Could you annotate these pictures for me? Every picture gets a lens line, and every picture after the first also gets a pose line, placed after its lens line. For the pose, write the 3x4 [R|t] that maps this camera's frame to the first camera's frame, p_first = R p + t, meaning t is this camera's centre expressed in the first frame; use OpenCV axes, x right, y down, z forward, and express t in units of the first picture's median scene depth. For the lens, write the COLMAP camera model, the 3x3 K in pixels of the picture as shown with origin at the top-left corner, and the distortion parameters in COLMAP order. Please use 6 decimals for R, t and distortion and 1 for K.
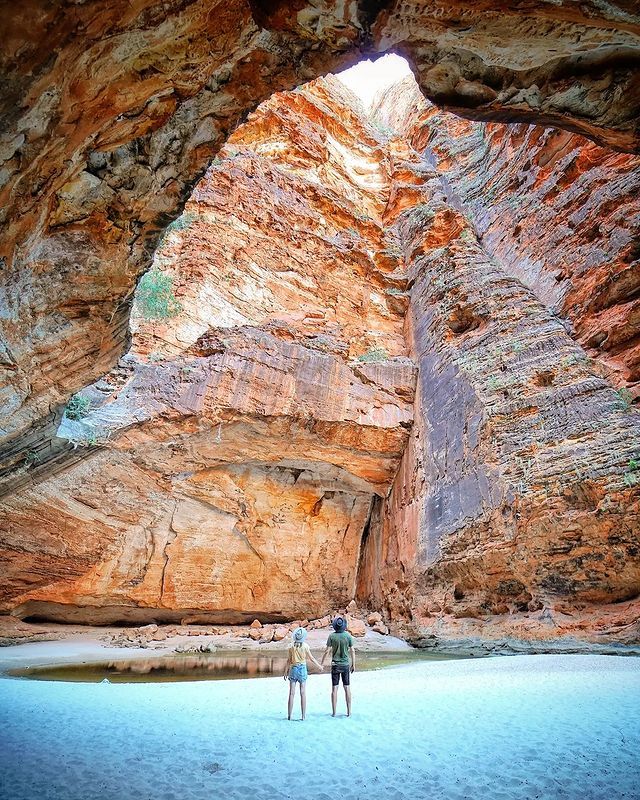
lens RADIAL K [[418.0, 0, 320.0], [0, 418.0, 400.0], [0, 0, 1]] dist [-0.031309, -0.000969]
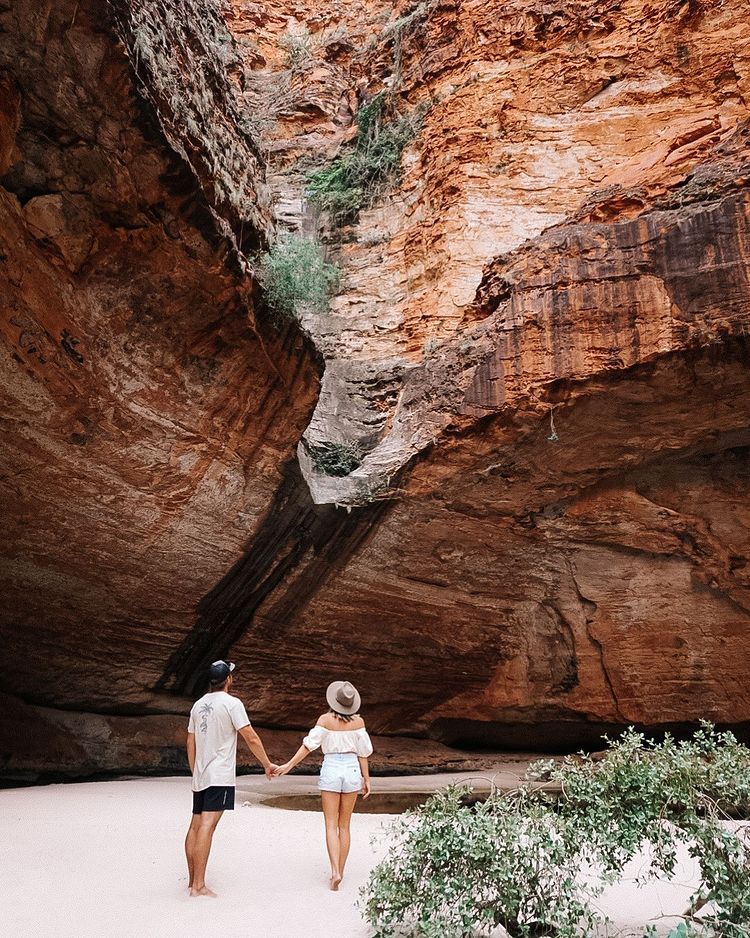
lens RADIAL K [[701.5, 0, 375.0], [0, 701.5, 469.0], [0, 0, 1]] dist [-0.067192, 0.040206]
pose [[0.661164, -0.267811, -0.700813, 0.226474], [0.339074, 0.939939, -0.039301, 0.077101], [0.669246, -0.211643, 0.712262, 0.121533]]
